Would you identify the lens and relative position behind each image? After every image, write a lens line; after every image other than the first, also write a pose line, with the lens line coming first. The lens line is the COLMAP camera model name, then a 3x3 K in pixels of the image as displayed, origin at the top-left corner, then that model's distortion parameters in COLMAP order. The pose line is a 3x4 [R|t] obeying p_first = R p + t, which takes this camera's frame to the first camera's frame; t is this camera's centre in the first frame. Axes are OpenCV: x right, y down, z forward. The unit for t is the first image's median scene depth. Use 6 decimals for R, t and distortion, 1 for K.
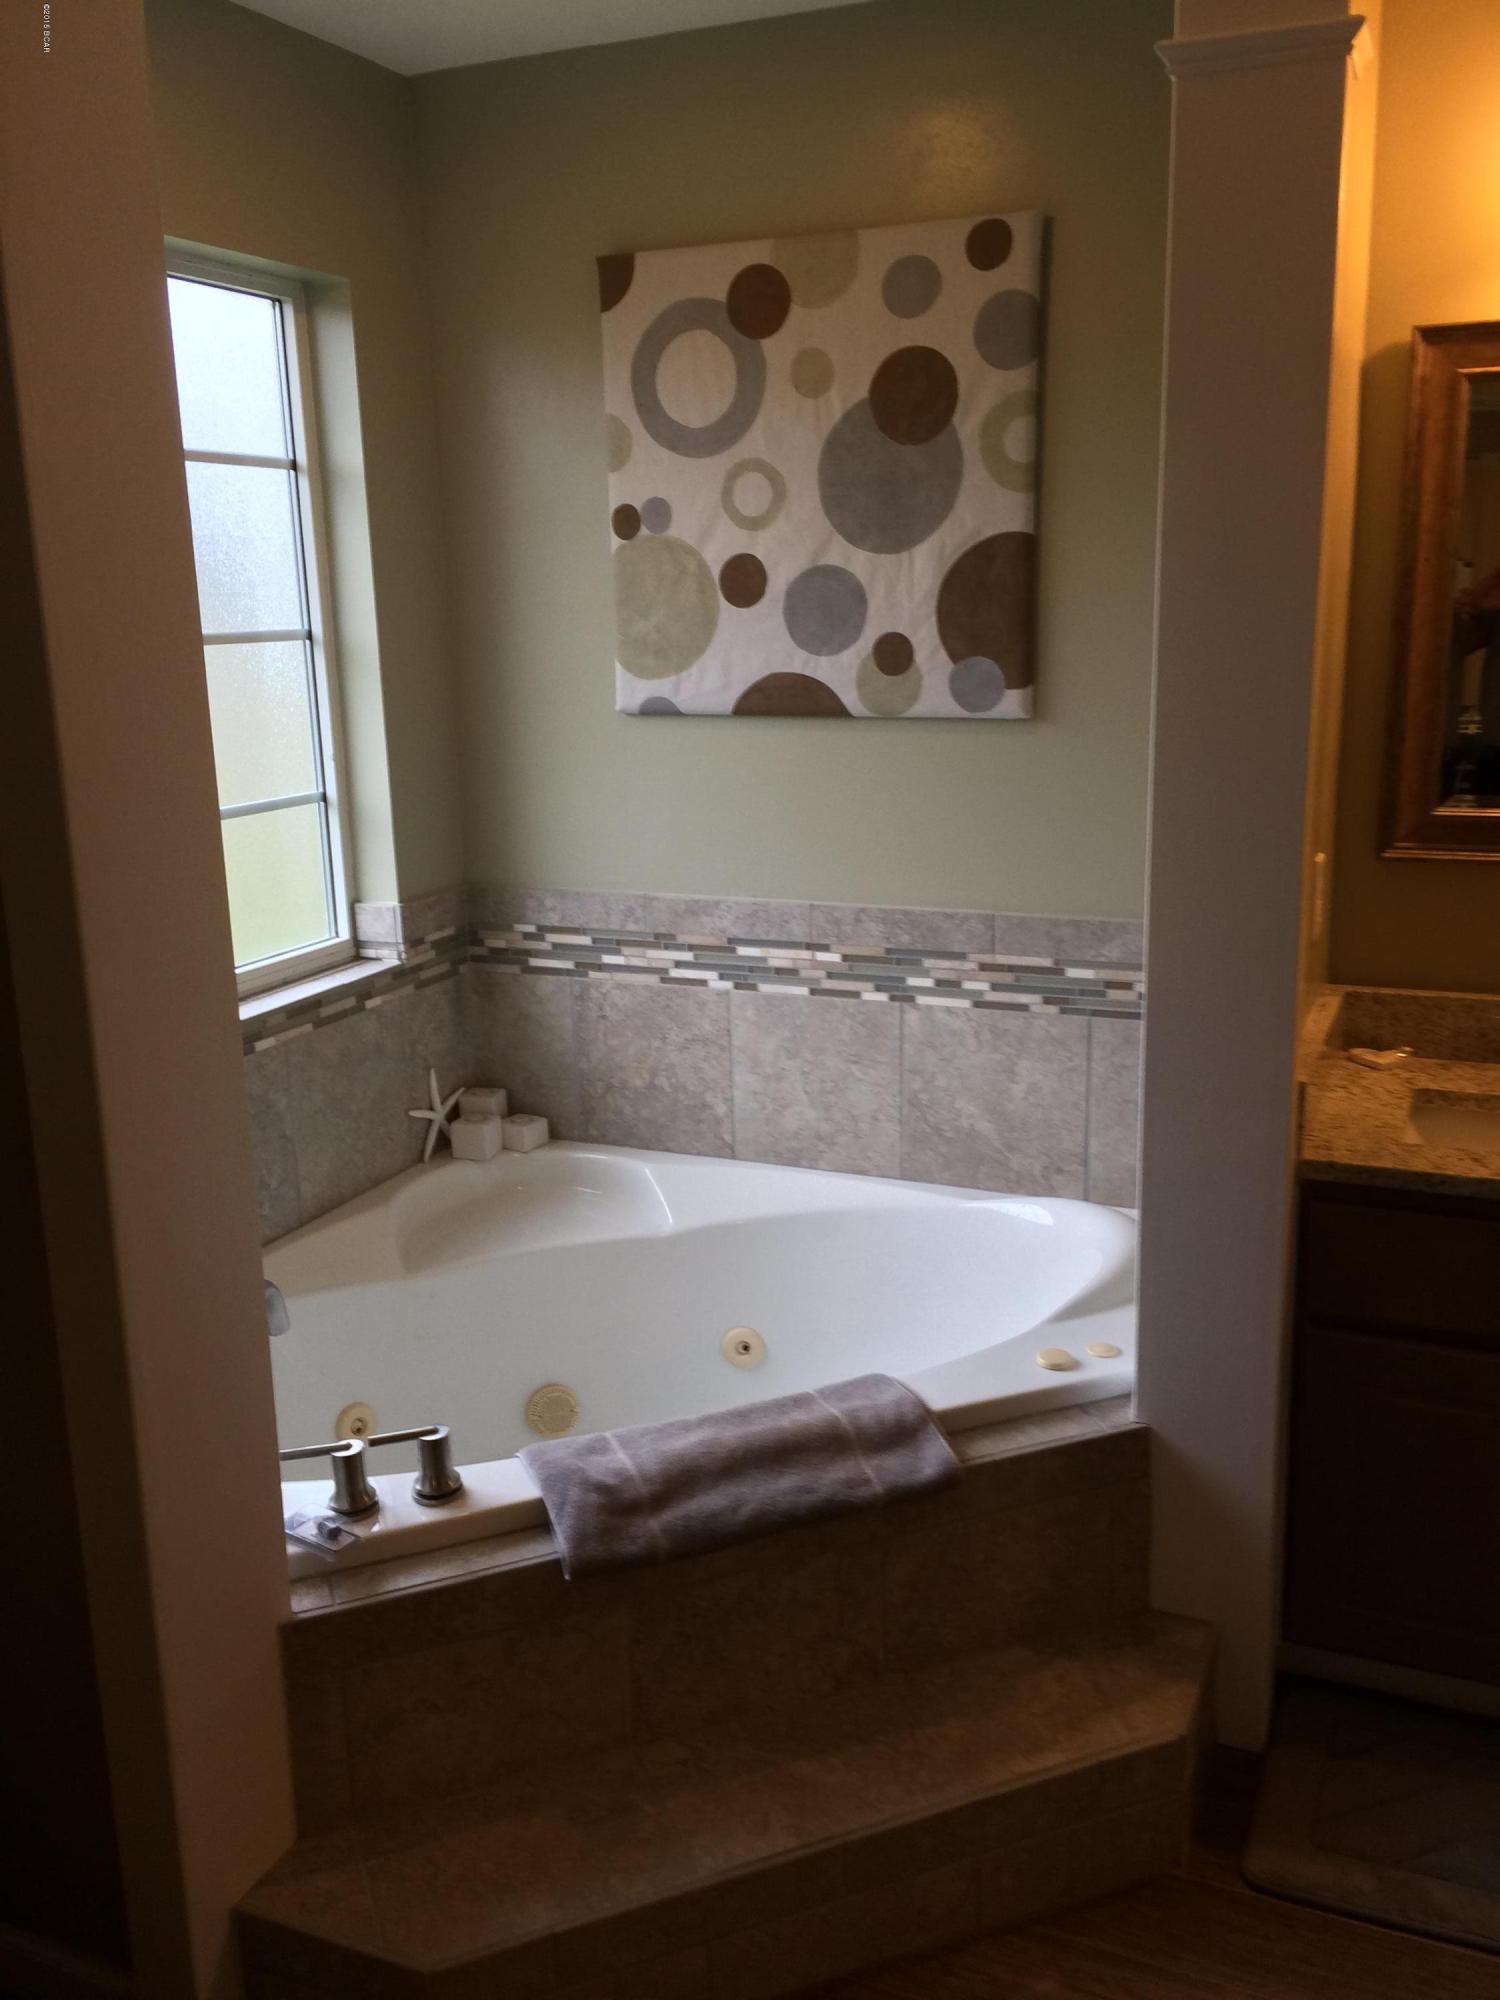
lens RADIAL K [[1714.6, 0, 754.3], [0, 1714.6, 984.0], [0, 0, 1]] dist [0.067862, -0.064387]
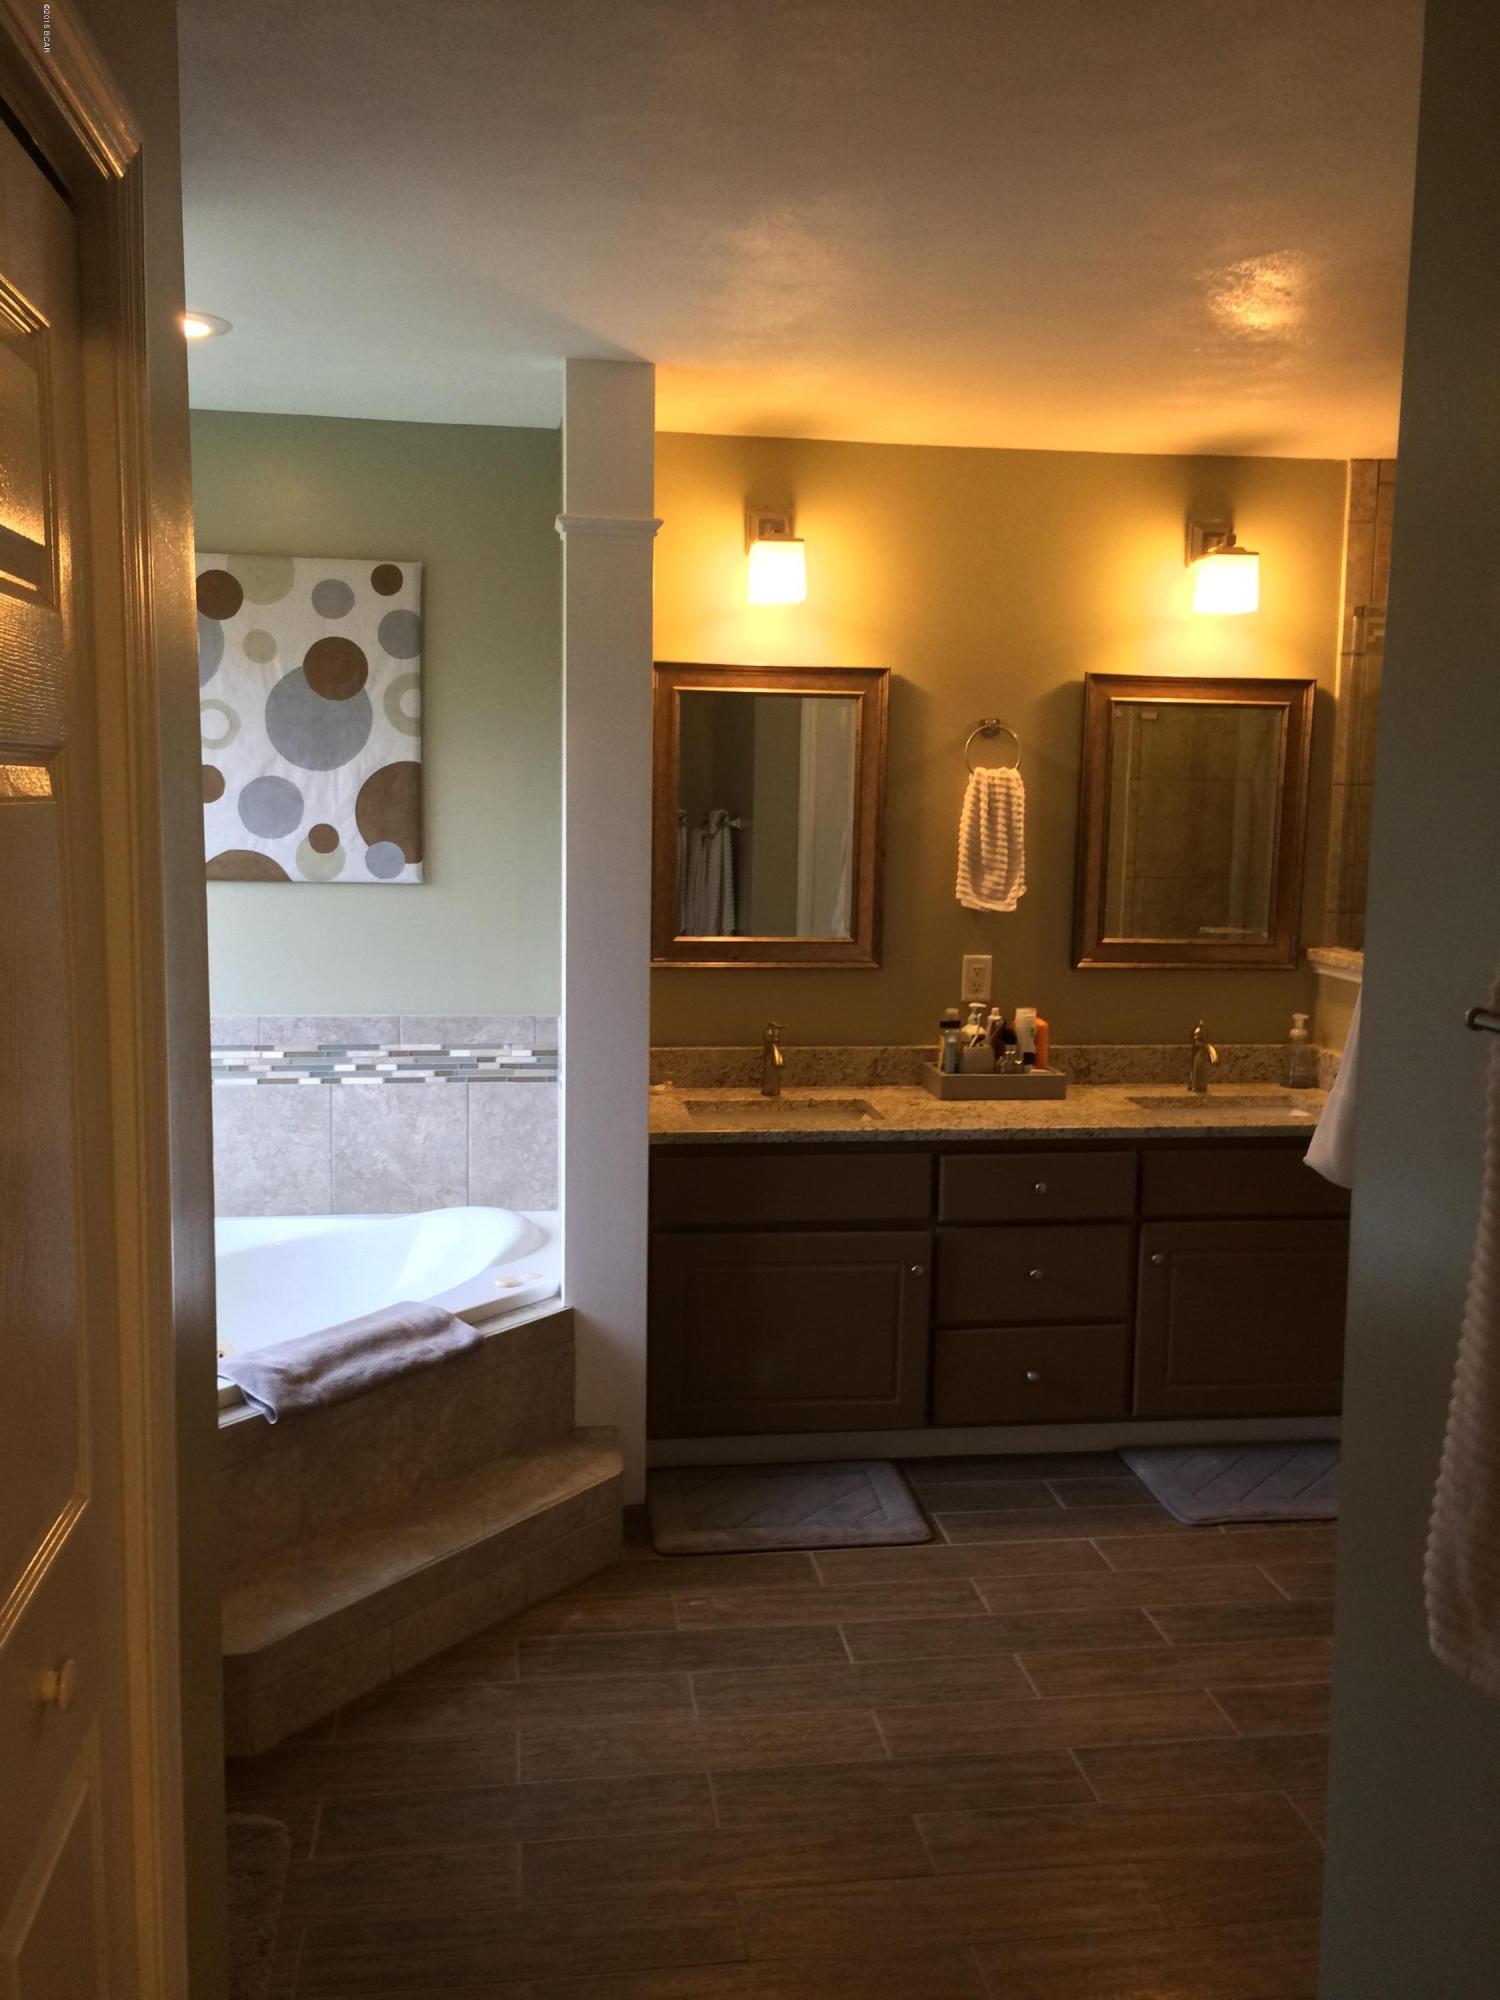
lens RADIAL K [[1714.6, 0, 769.5], [0, 1714.6, 996.9], [0, 0, 1]] dist [0.067862, -0.064387]
pose [[0.840951, -0.026649, 0.540455, -0.406475], [0.086870, 0.992481, -0.086232, 0.101680], [-0.534093, 0.119466, 0.836942, -0.412562]]
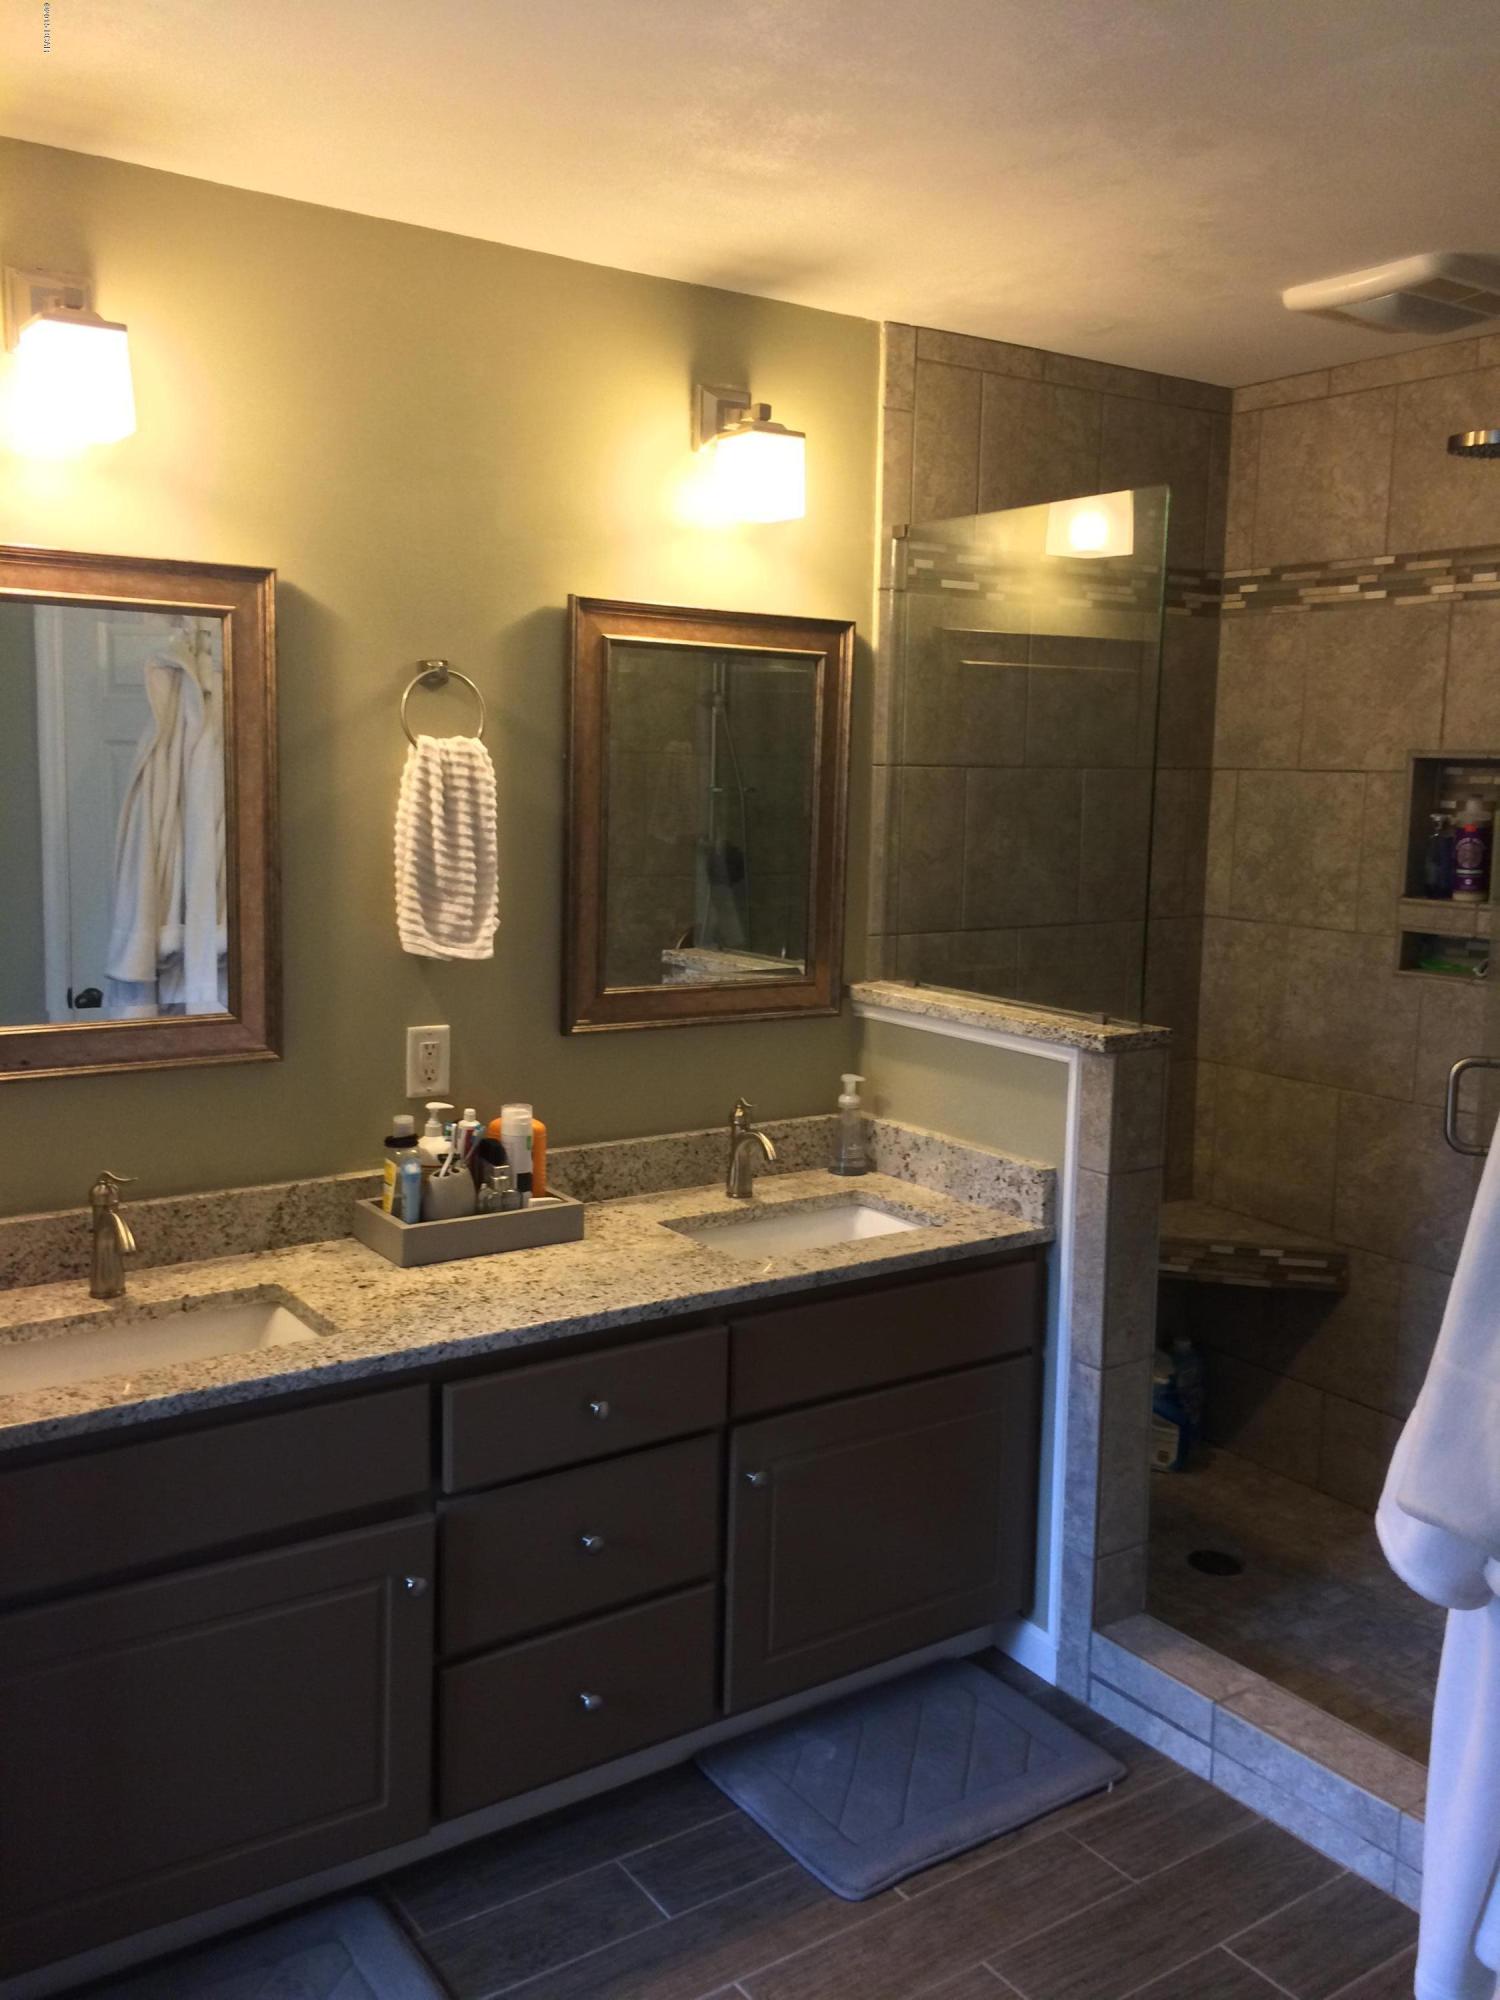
lens RADIAL K [[1714.6, 0, 751.6], [0, 1714.6, 998.3], [0, 0, 1]] dist [0.067862, -0.064387]
pose [[0.524979, -0.075294, 0.847778, -0.146732], [0.165812, 0.986042, -0.015103, -0.030444], [-0.834807, 0.148500, 0.530136, 0.118136]]
